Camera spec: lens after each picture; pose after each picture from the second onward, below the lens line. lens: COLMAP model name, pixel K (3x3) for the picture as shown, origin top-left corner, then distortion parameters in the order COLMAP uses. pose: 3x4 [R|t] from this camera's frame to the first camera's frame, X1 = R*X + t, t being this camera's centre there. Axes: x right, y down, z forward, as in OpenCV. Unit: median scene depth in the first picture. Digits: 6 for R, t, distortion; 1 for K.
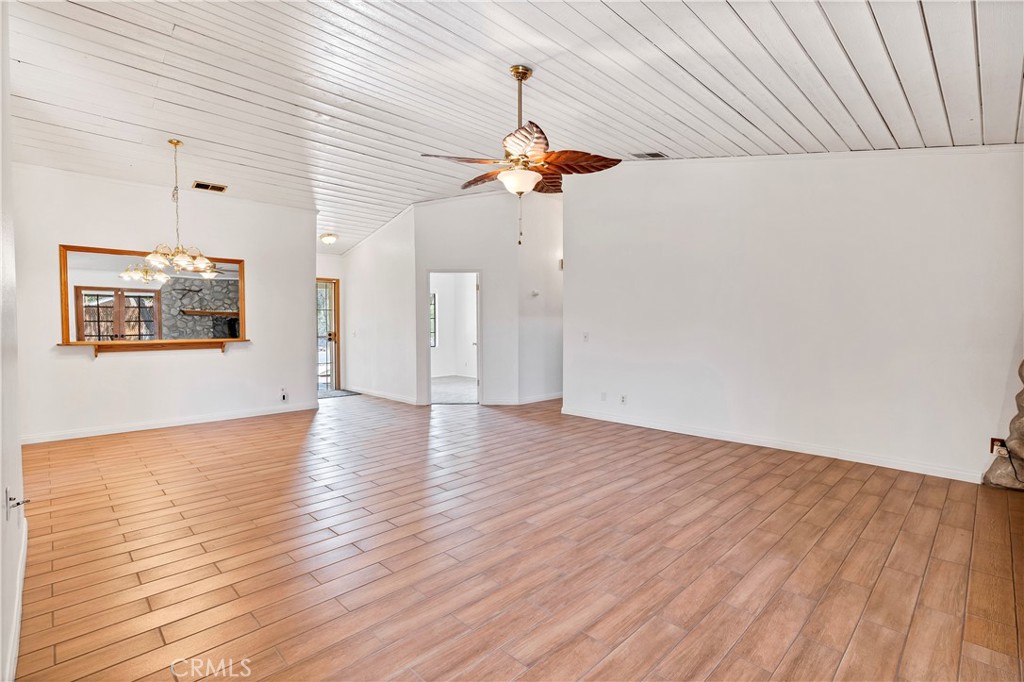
lens RADIAL K [[492.4, 0, 495.2], [0, 492.4, 345.4], [0, 0, 1]] dist [-0.002473, -0.000412]
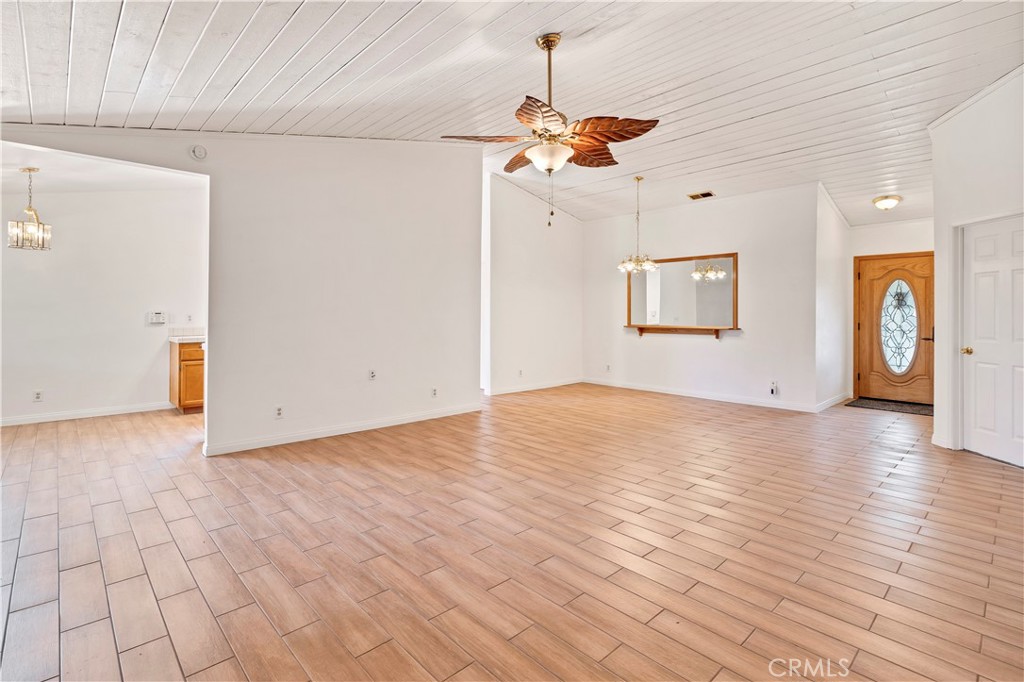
lens RADIAL K [[476.6, 0, 498.8], [0, 476.6, 316.5], [0, 0, 1]] dist [-0.003412, -0.000119]
pose [[-0.026797, 0.008409, -0.999606, 1.110123], [-0.045101, 0.998936, 0.009612, -0.050207], [0.998623, 0.045341, -0.026389, 1.112258]]
